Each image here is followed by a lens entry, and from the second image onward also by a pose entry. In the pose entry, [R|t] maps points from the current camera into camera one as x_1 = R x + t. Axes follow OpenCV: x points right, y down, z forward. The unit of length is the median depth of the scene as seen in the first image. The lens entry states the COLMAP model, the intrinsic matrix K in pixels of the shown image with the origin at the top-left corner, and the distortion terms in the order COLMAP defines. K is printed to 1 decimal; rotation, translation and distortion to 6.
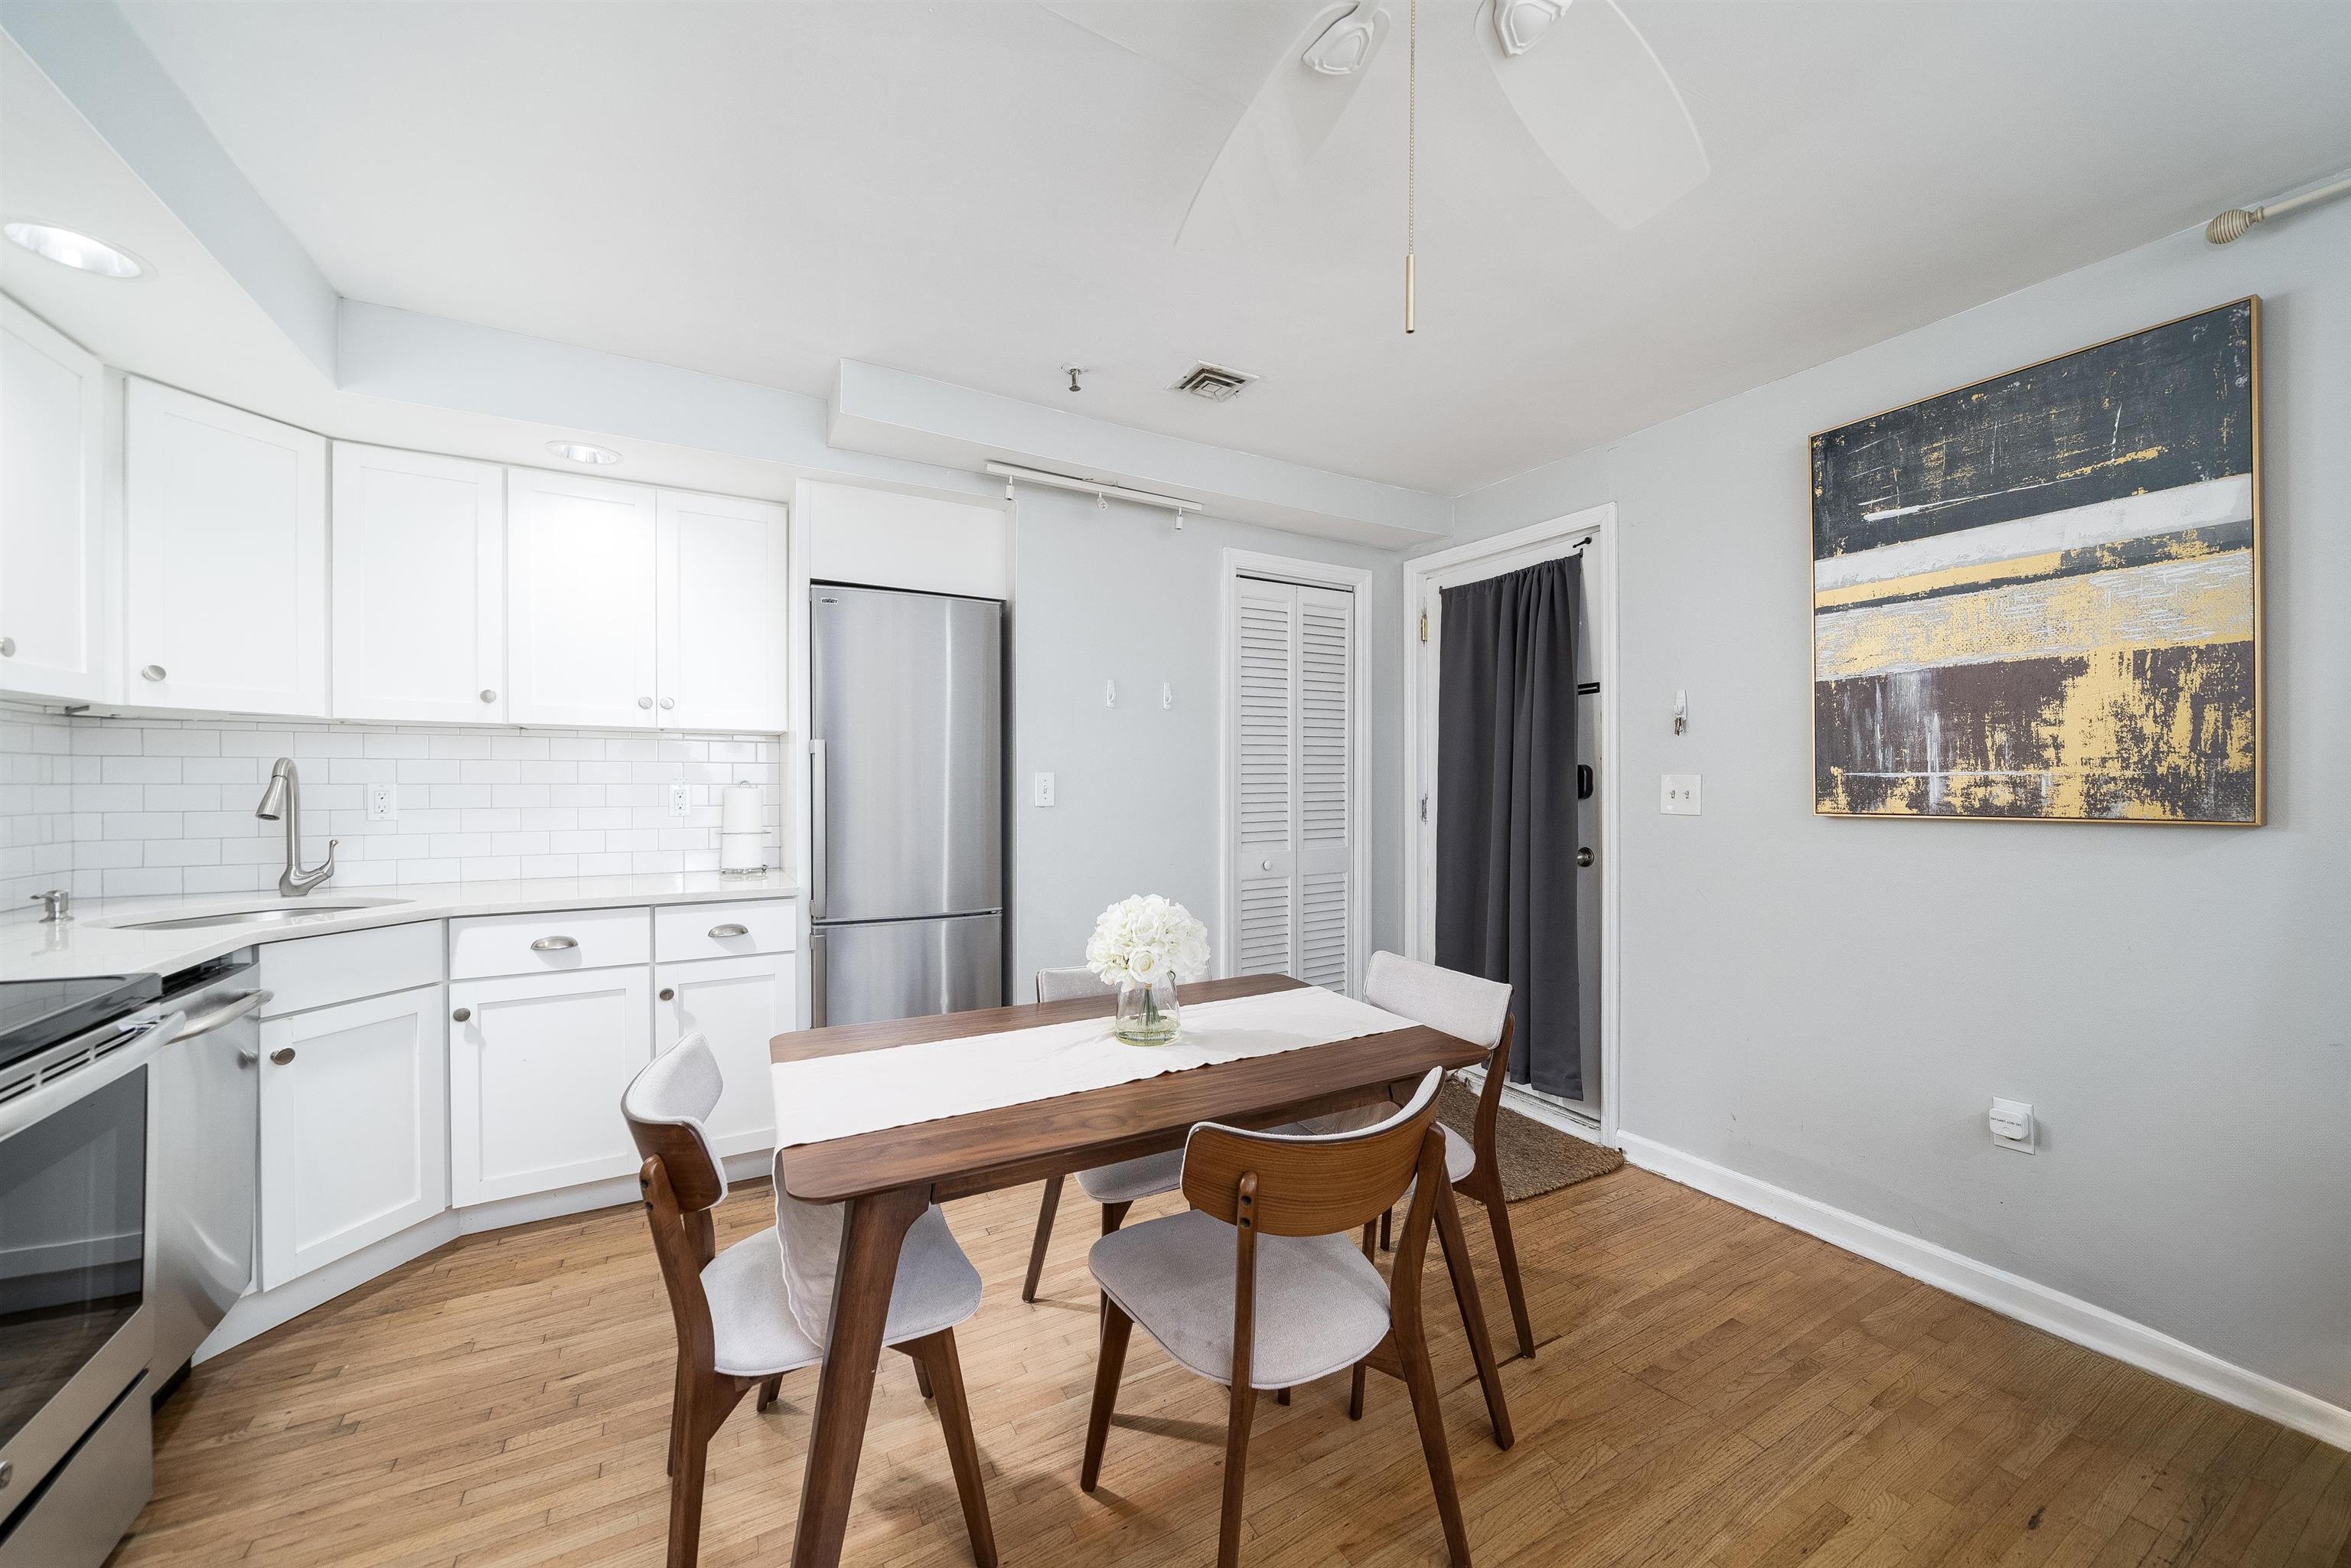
lens RADIAL K [[889.4, 0, 1175.3], [0, 889.4, 791.6], [0, 0, 1]] dist [-0.001613, 0.000218]
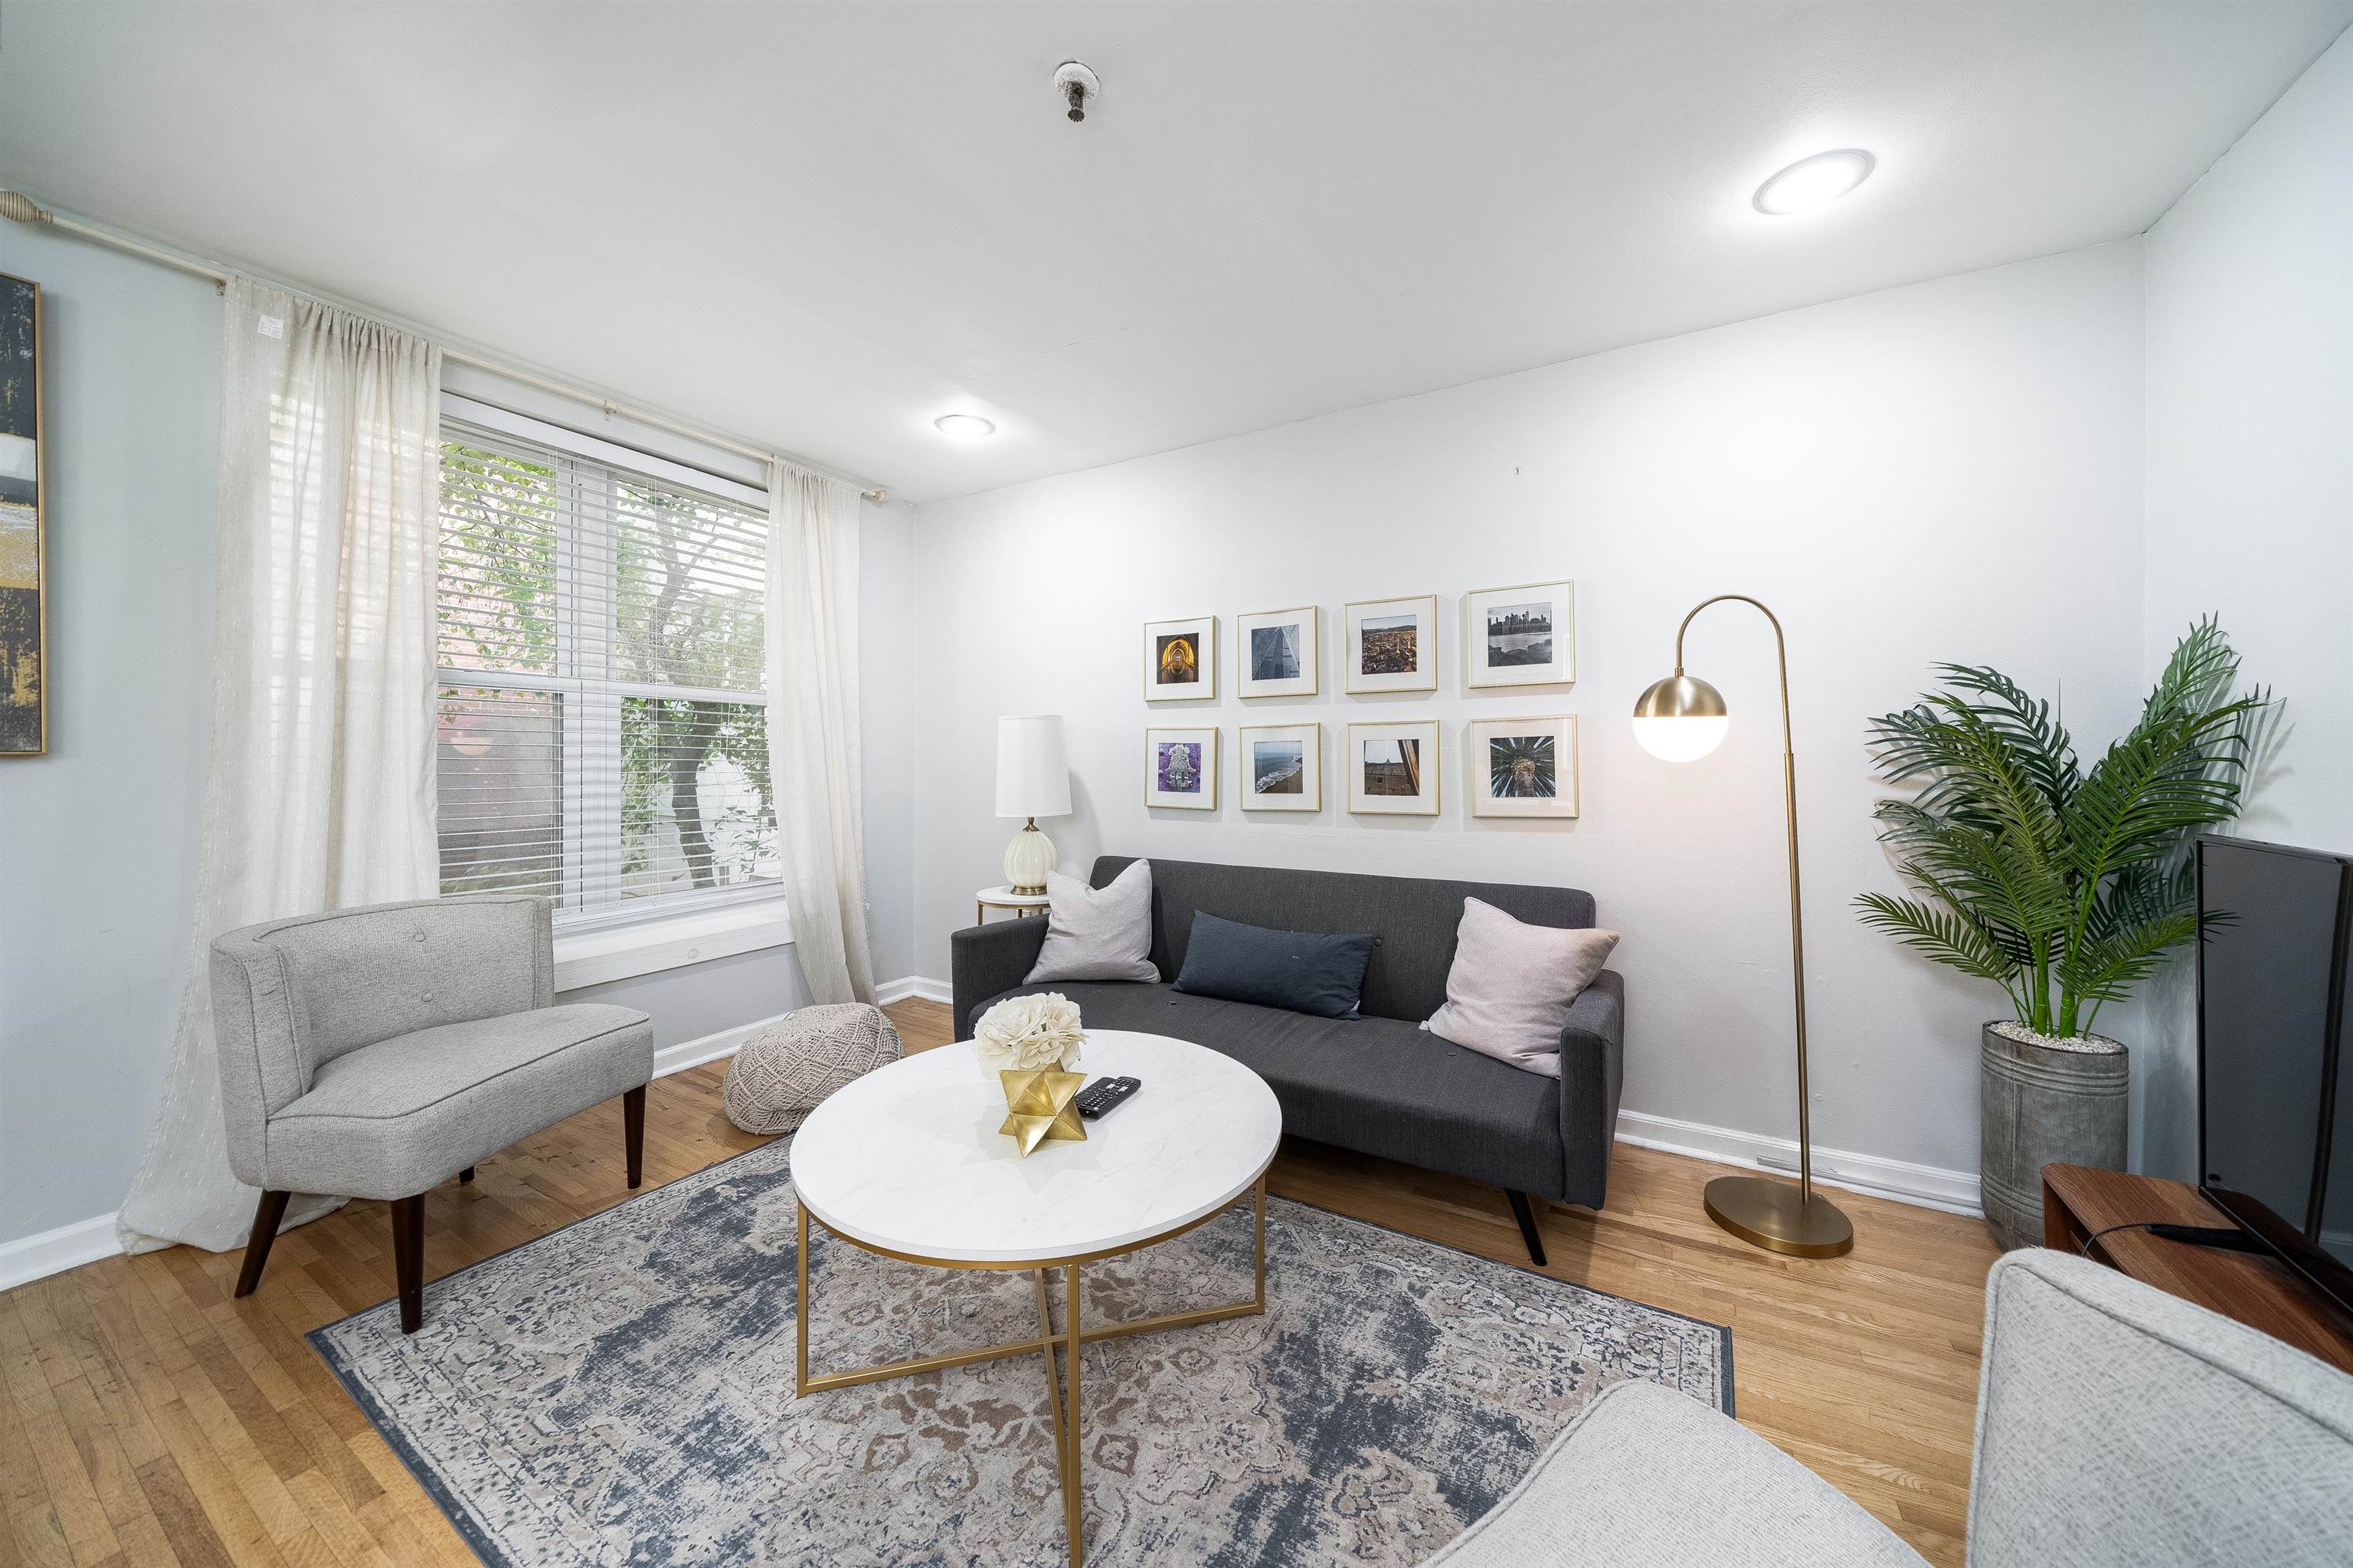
lens RADIAL K [[816.9, 0, 1214.9], [0, 816.9, 757.8], [0, 0, 1]] dist [-0.006301, -0.000184]
pose [[-0.531025, 0.000525, 0.847356, -0.323632], [0.005496, 0.999981, 0.002825, 0.035081], [-0.847338, 0.006158, -0.531018, 0.204350]]
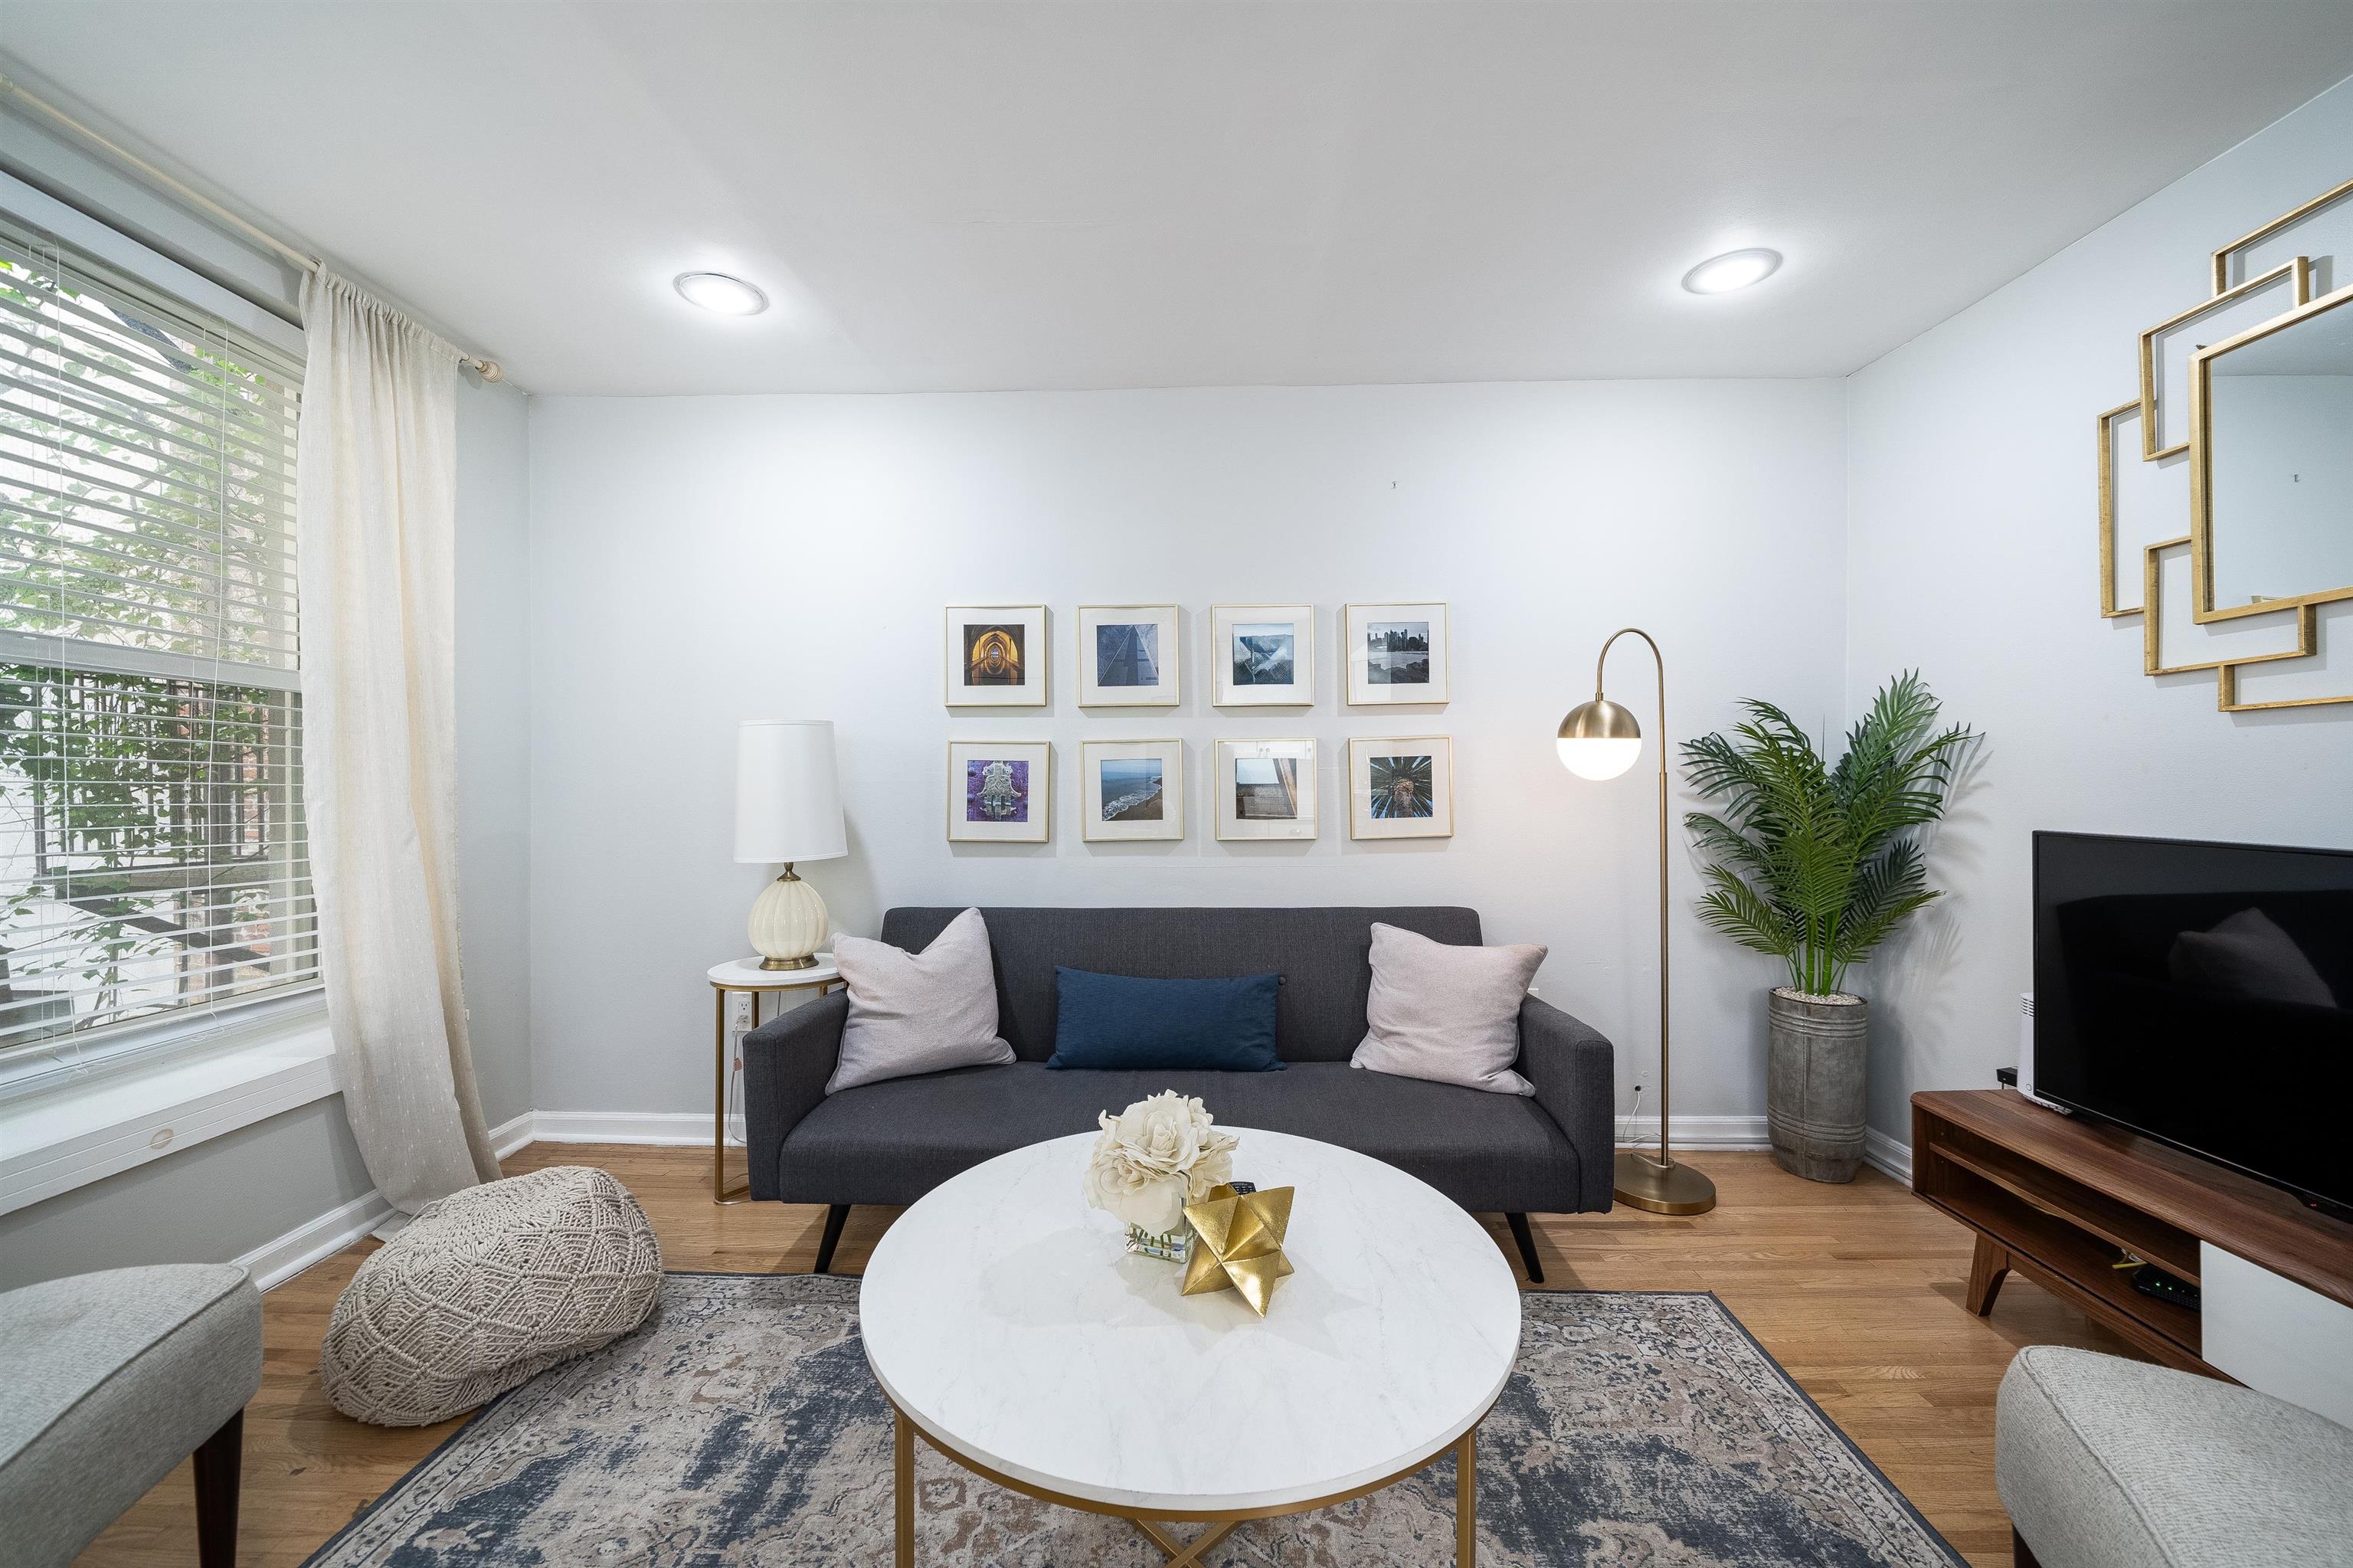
lens RADIAL K [[890.3, 0, 1173.2], [0, 890.3, 791.3], [0, 0, 1]] dist [-0.001613, 0.000218]
pose [[-0.868178, -0.001438, 0.496251, 0.065174], [0.006866, 0.999865, 0.014910, 0.038723], [-0.496205, 0.016352, -0.868051, 0.444592]]
